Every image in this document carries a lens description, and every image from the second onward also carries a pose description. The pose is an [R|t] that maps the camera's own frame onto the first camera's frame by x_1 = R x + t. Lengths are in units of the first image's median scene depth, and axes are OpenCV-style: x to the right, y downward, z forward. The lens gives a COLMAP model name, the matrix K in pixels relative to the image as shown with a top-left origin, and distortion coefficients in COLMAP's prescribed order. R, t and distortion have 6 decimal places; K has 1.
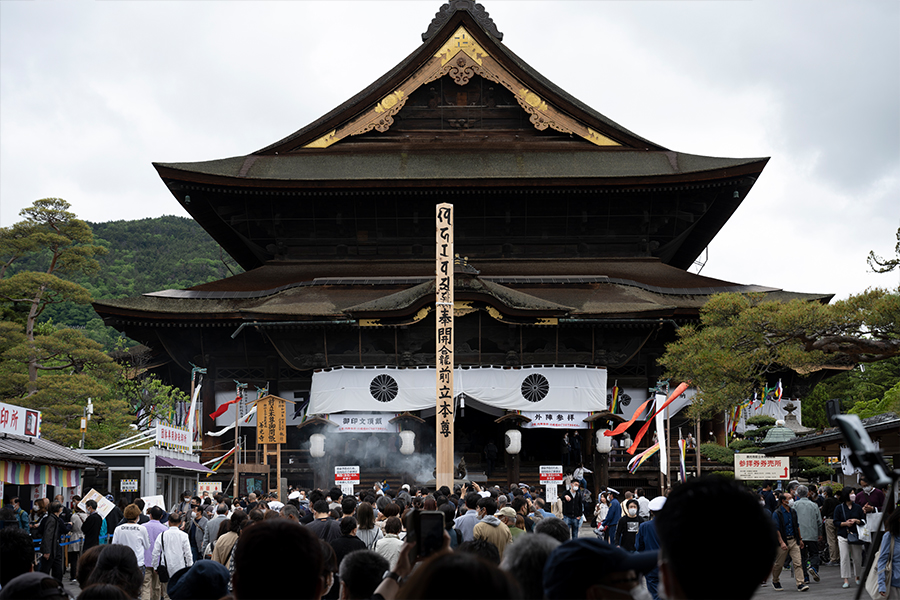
lens RADIAL K [[1440.8, 0, 440.9], [0, 1440.8, 301.5], [0, 0, 1]] dist [-0.016032, -0.014553]
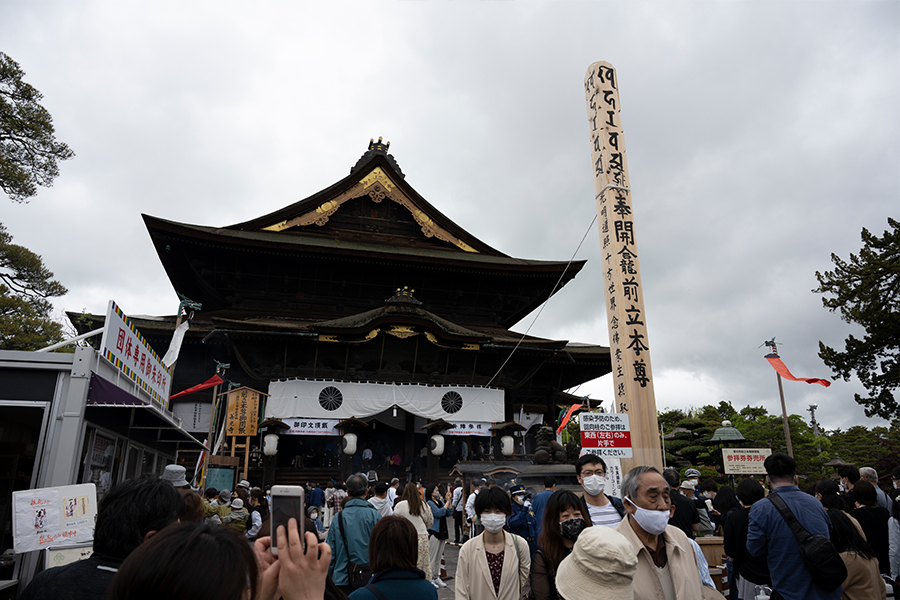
lens RADIAL K [[601.6, 0, 450.0], [0, 601.6, 300.0], [0, 0, 1]] dist [-0.010833, -0.003021]
pose [[0.956235, 0.088507, 0.278893, -0.090662], [-0.038585, 0.982973, -0.179652, 0.065922], [-0.290045, 0.161028, 0.943368, 0.483108]]
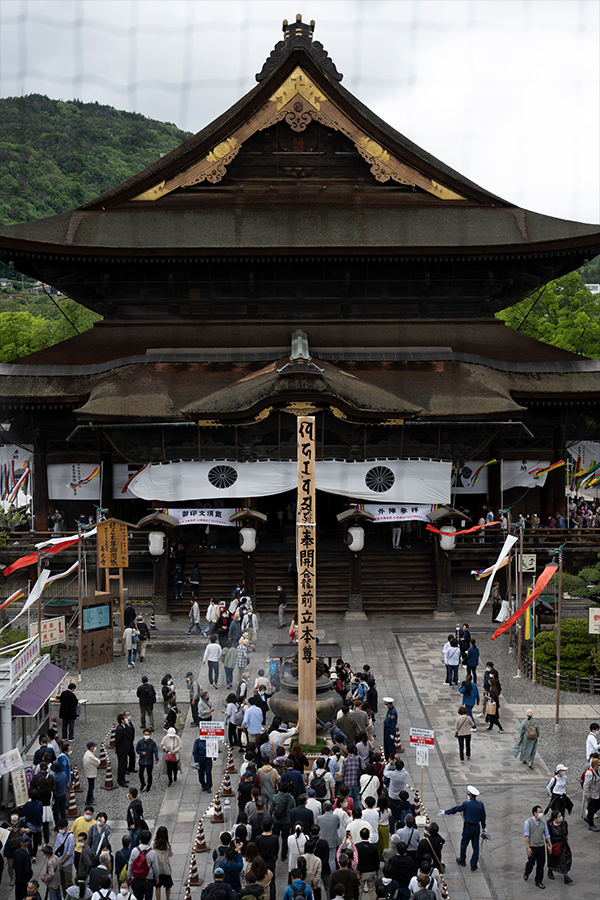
lens RADIAL K [[1440.8, 0, 300.0], [0, 1440.8, 450.0], [0, 0, 1]] dist [-0.016032, -0.014553]
pose [[0.999364, -0.004465, 0.035390, -0.022232], [-0.002138, 0.982857, 0.184359, -0.140218], [-0.035607, -0.184317, 0.982222, 0.043867]]
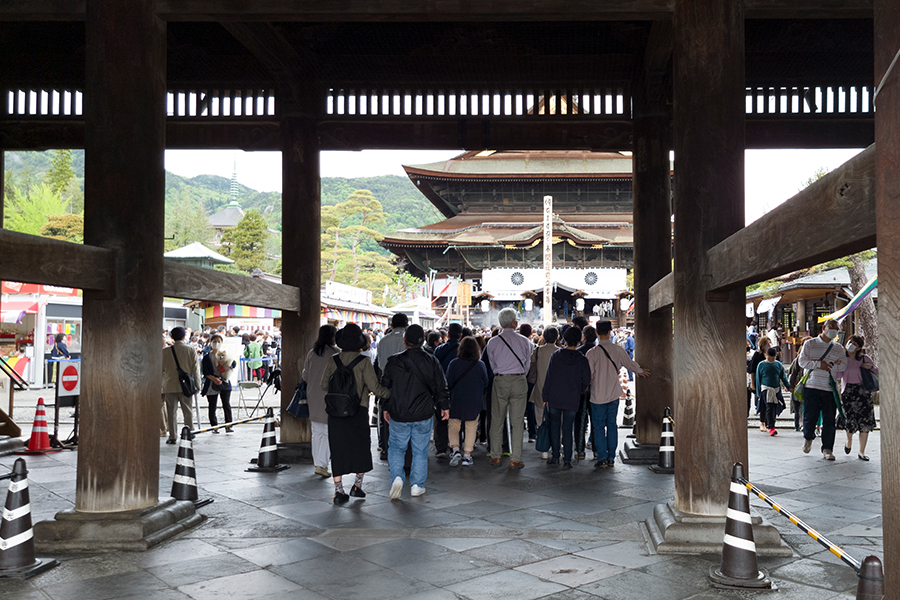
lens RADIAL K [[816.4, 0, 450.0], [0, 816.4, 300.0], [0, 0, 1]] dist [-0.254160, -0.000372]
pose [[0.993483, 0.008115, -0.113689, -0.002660], [0.002693, 0.995512, 0.094598, -0.018729], [0.113946, -0.094287, 0.989003, -0.157805]]
